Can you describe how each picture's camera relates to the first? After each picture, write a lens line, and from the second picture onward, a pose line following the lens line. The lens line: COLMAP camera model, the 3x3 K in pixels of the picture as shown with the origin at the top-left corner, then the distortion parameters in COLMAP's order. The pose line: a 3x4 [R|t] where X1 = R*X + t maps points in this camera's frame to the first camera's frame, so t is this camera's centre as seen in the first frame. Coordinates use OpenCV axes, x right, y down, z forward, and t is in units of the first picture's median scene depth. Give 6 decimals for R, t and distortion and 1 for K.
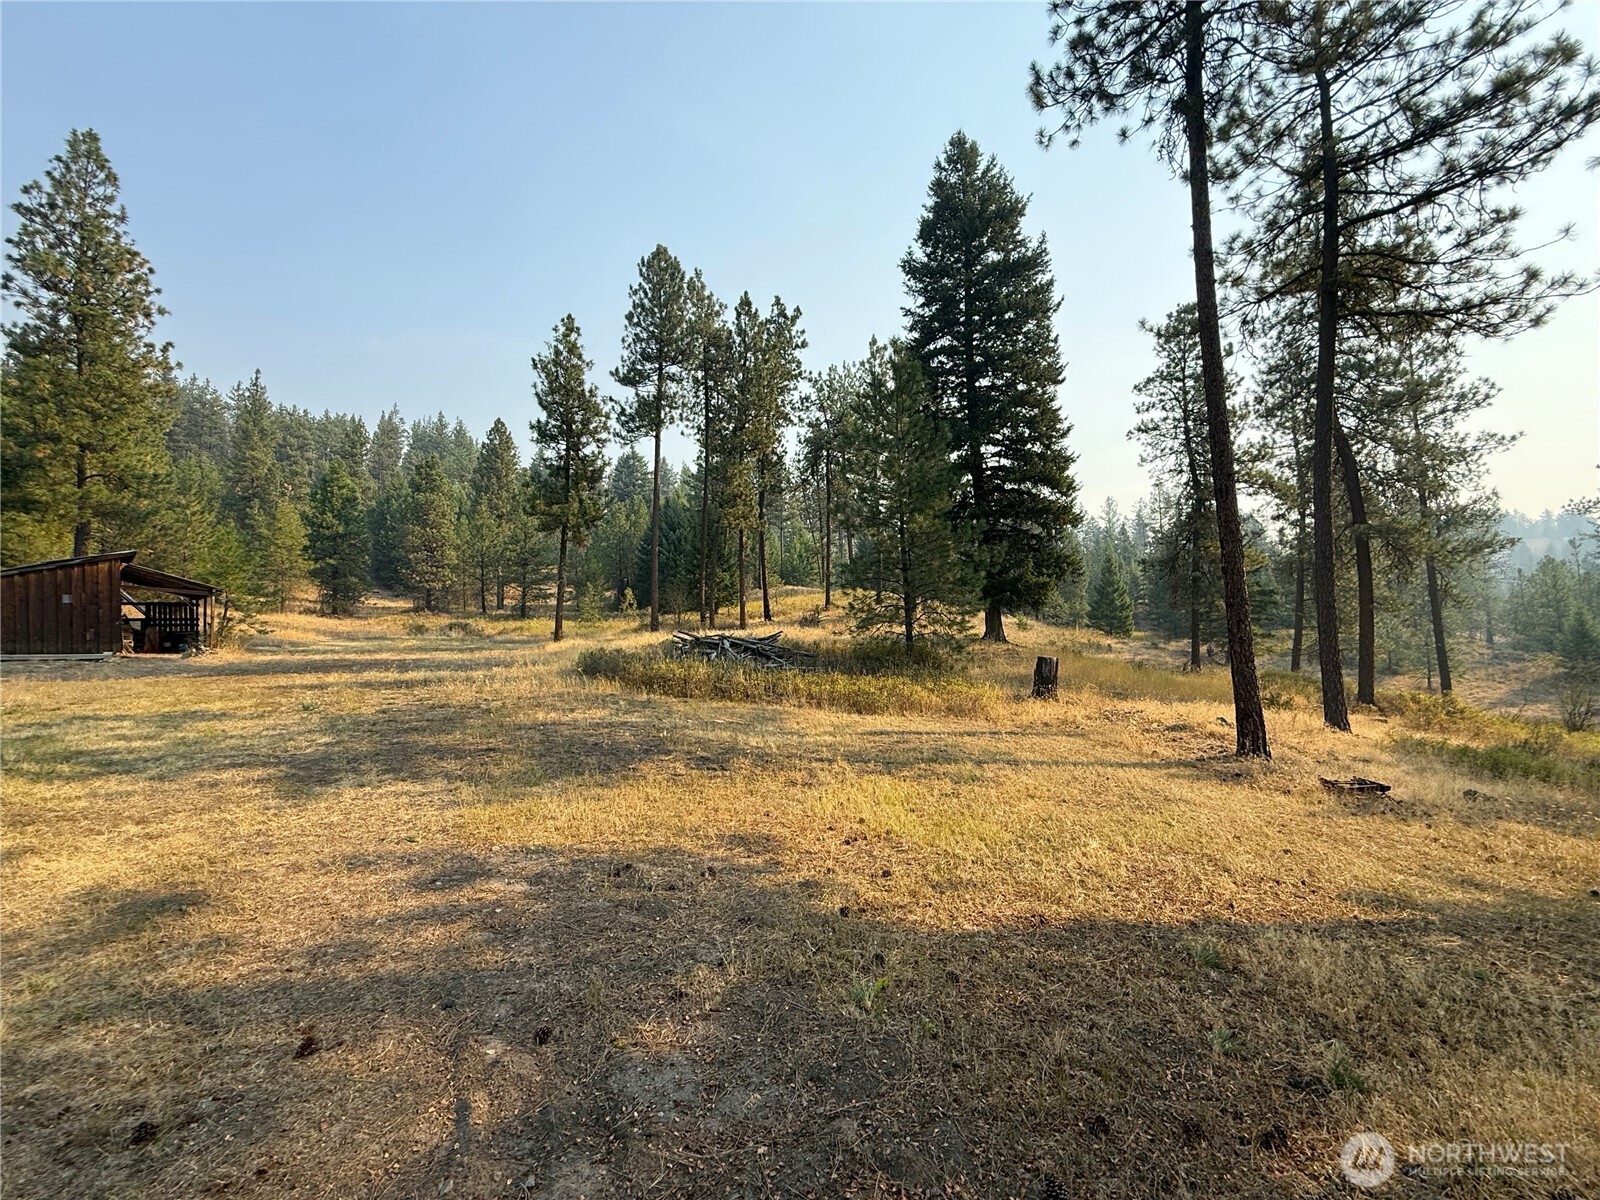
lens RADIAL K [[640.5, 0, 796.5], [0, 640.5, 601.5], [0, 0, 1]] dist [0.001255, 0.000246]
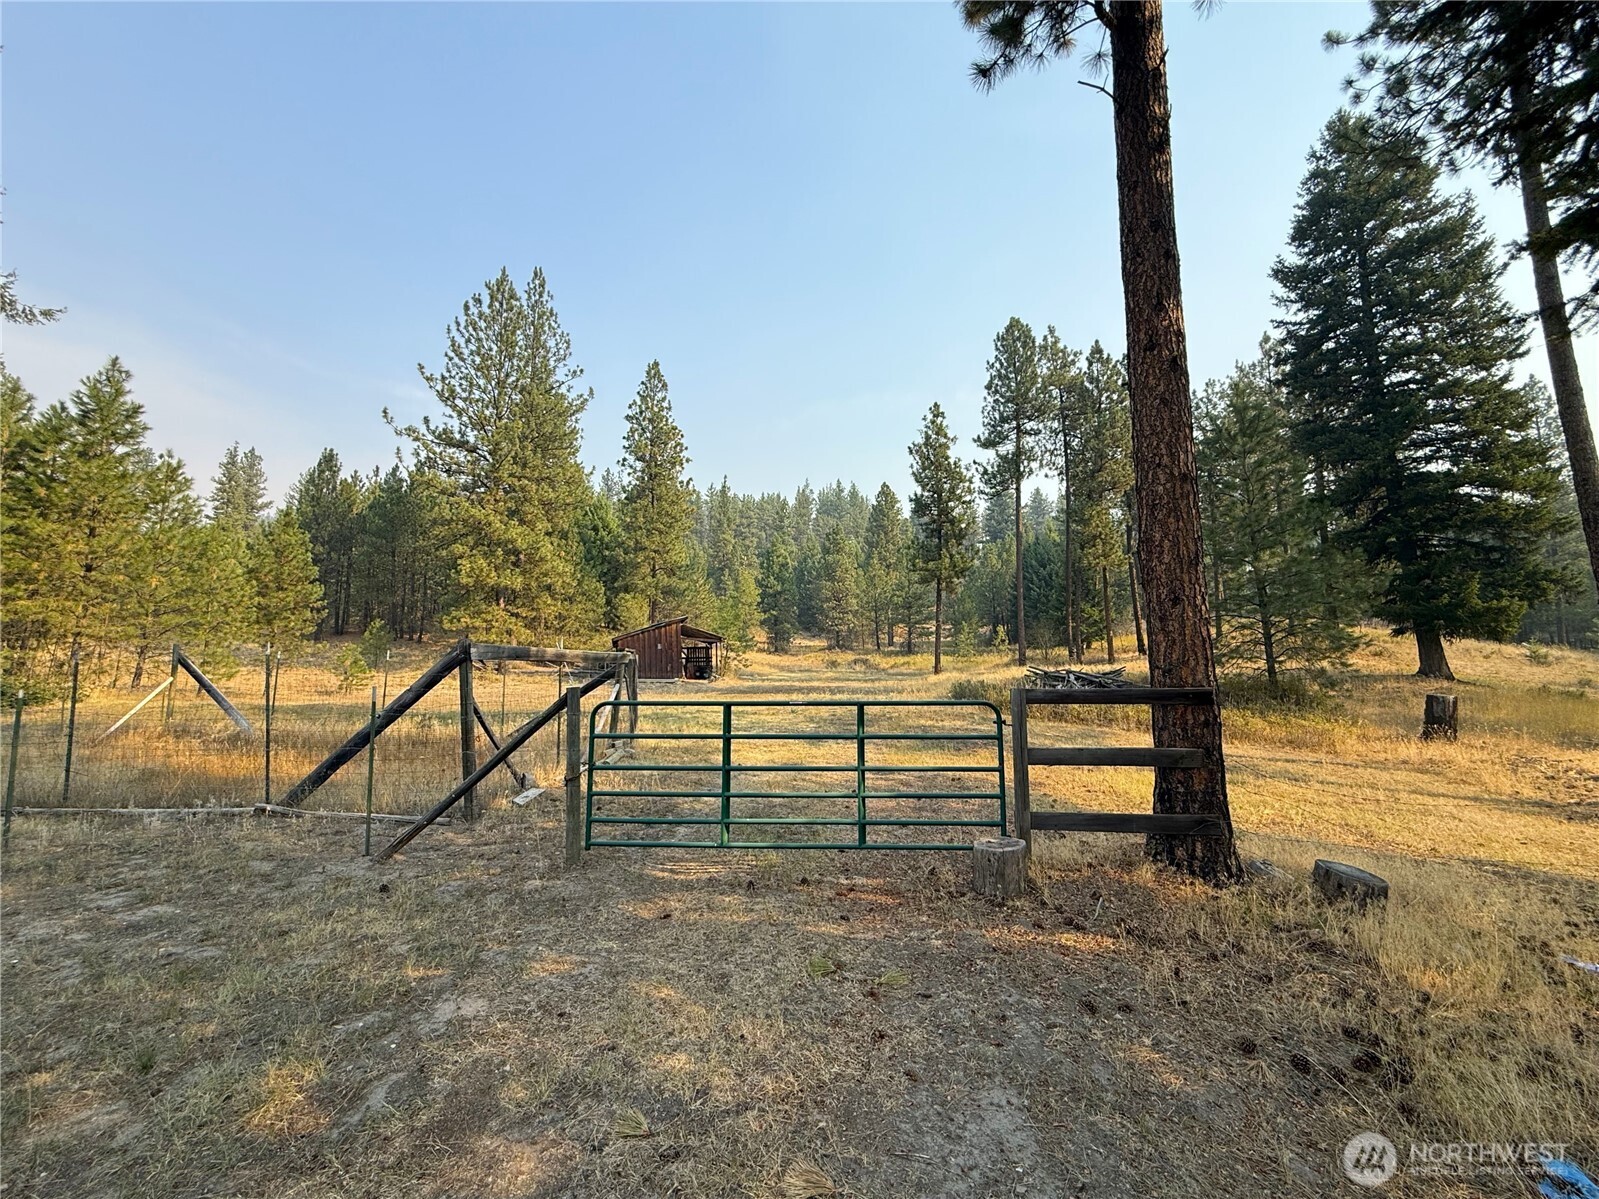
lens RADIAL K [[641.2, 0, 791.5], [0, 641.2, 602.7], [0, 0, 1]] dist [-0.000233, -0.000315]
pose [[0.833568, -0.052144, -0.549950, 0.067338], [0.024447, 0.998042, -0.057575, -0.008909], [0.551875, 0.034549, 0.833211, -0.155971]]
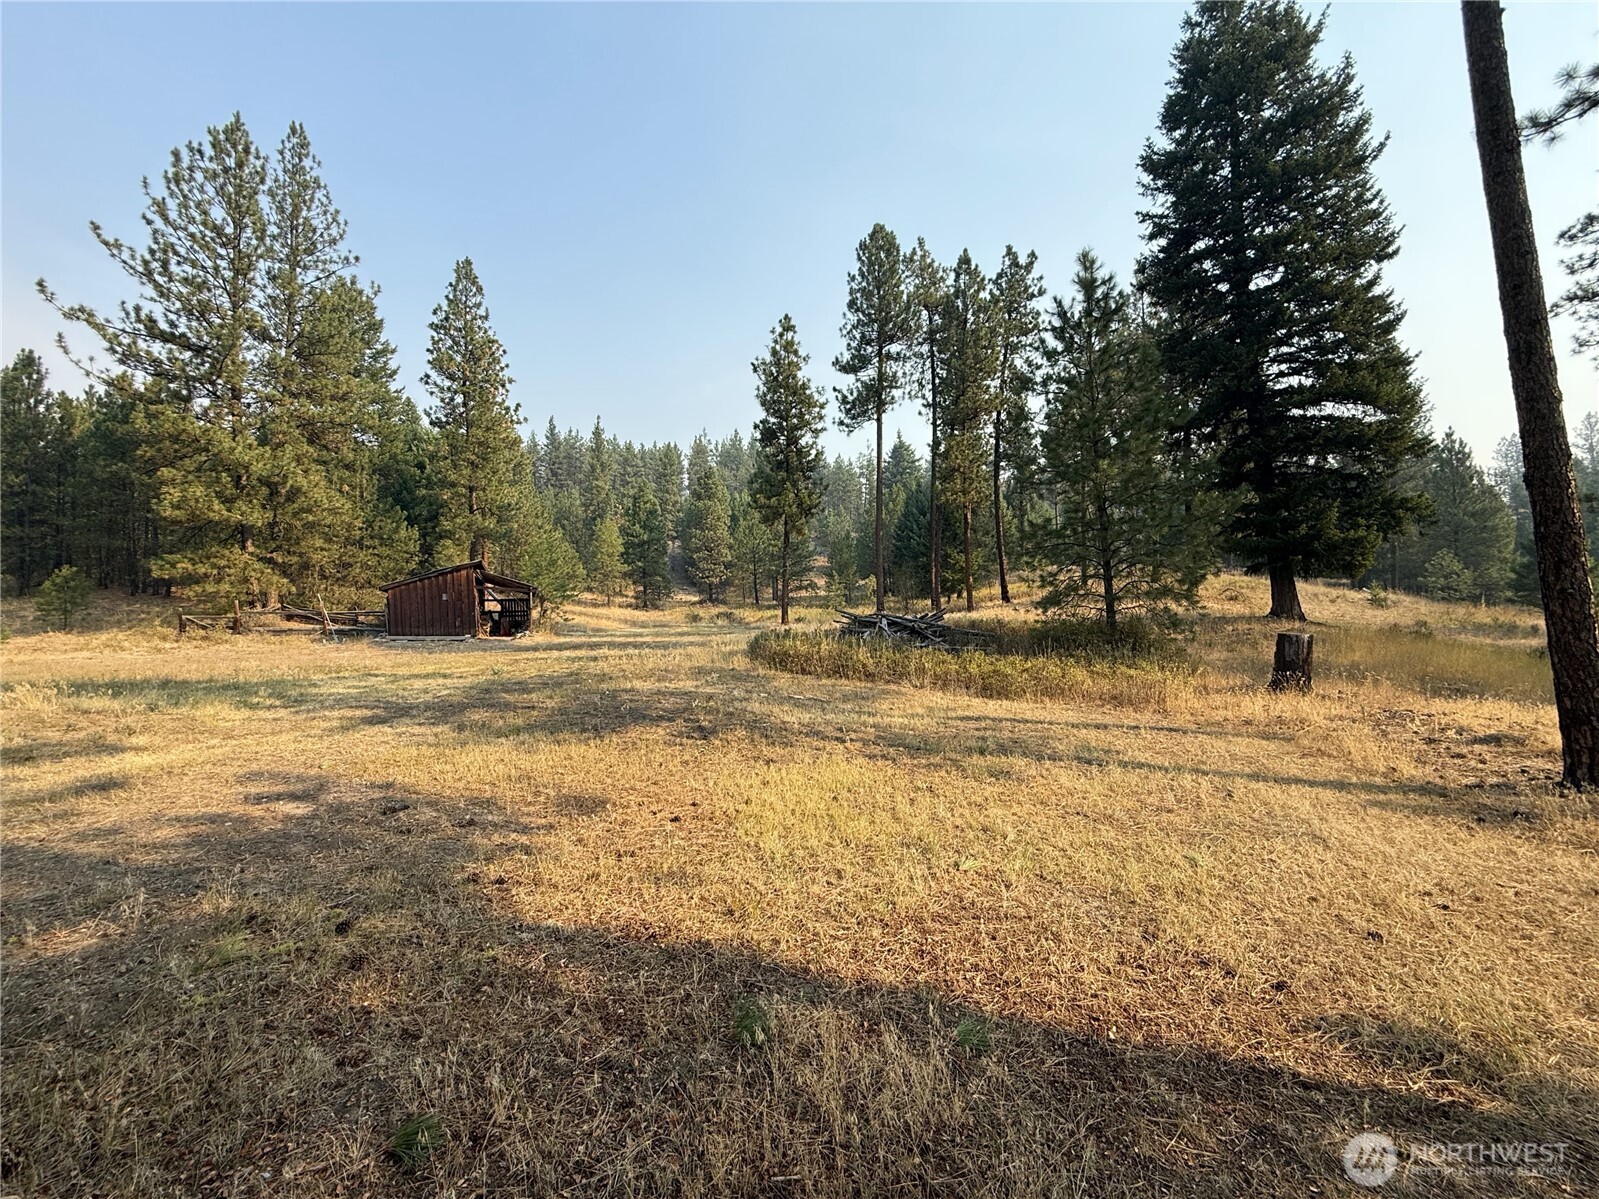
lens RADIAL K [[642.7, 0, 788.3], [0, 642.7, 601.2], [0, 0, 1]] dist [-0.000264, 0.000209]
pose [[0.897174, -0.025840, -0.440921, 0.106156], [0.032682, 0.999434, 0.007930, 0.013223], [0.440467, -0.021525, 0.897511, 0.049372]]
